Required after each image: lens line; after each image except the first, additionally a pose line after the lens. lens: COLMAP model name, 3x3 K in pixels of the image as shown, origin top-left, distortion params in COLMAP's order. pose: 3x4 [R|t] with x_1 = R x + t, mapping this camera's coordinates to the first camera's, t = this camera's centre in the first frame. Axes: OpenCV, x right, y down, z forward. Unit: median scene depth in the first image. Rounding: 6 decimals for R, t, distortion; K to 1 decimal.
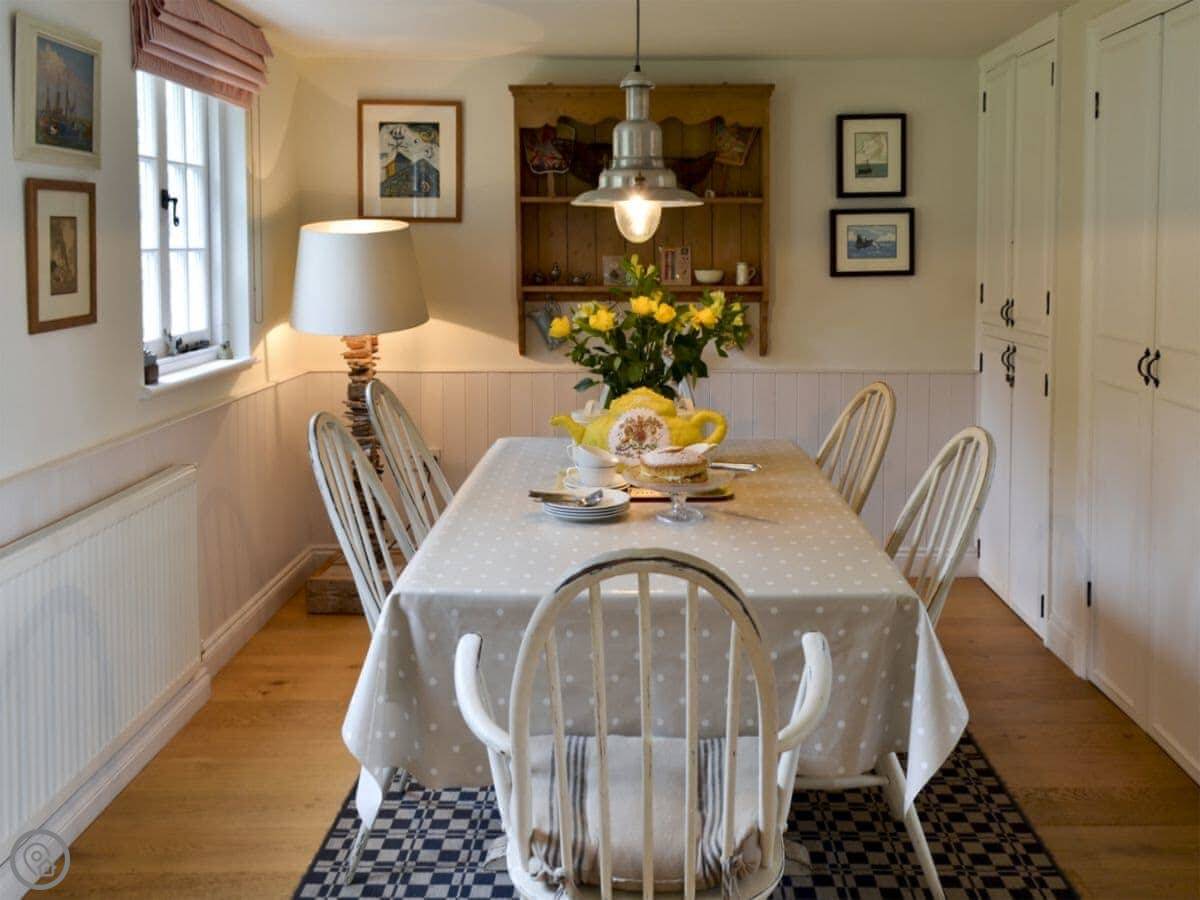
lens RADIAL K [[2342.7, 0, 600.0], [0, 2342.7, 450.0], [0, 0, 1]] dist [-0.009240, 0.148745]
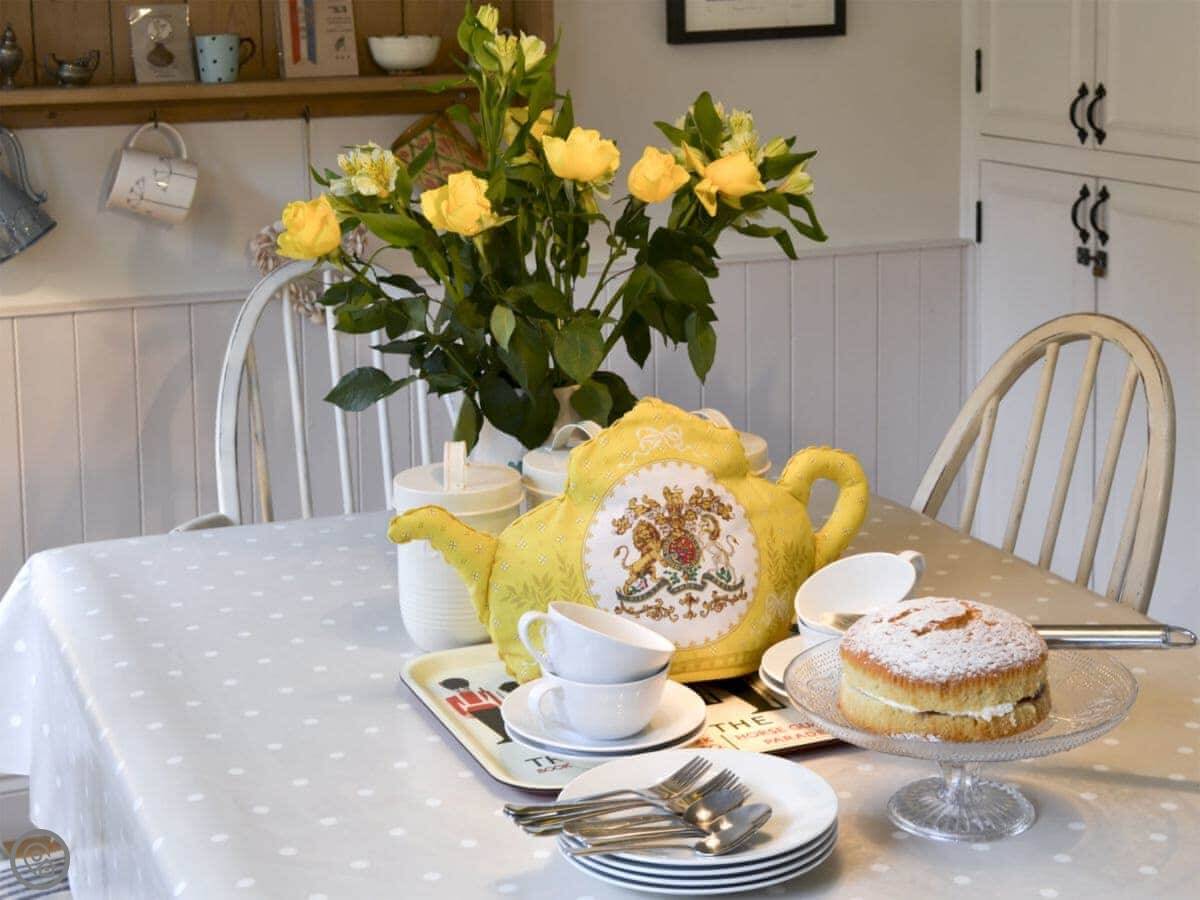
lens RADIAL K [[2342.7, 0, 600.0], [0, 2342.7, 450.0], [0, 0, 1]] dist [-0.009240, 0.148745]
pose [[0.833893, -0.124135, 0.537785, -0.164632], [0.062615, 0.989366, 0.131280, -0.062334], [-0.548362, -0.075800, 0.832798, 0.699122]]
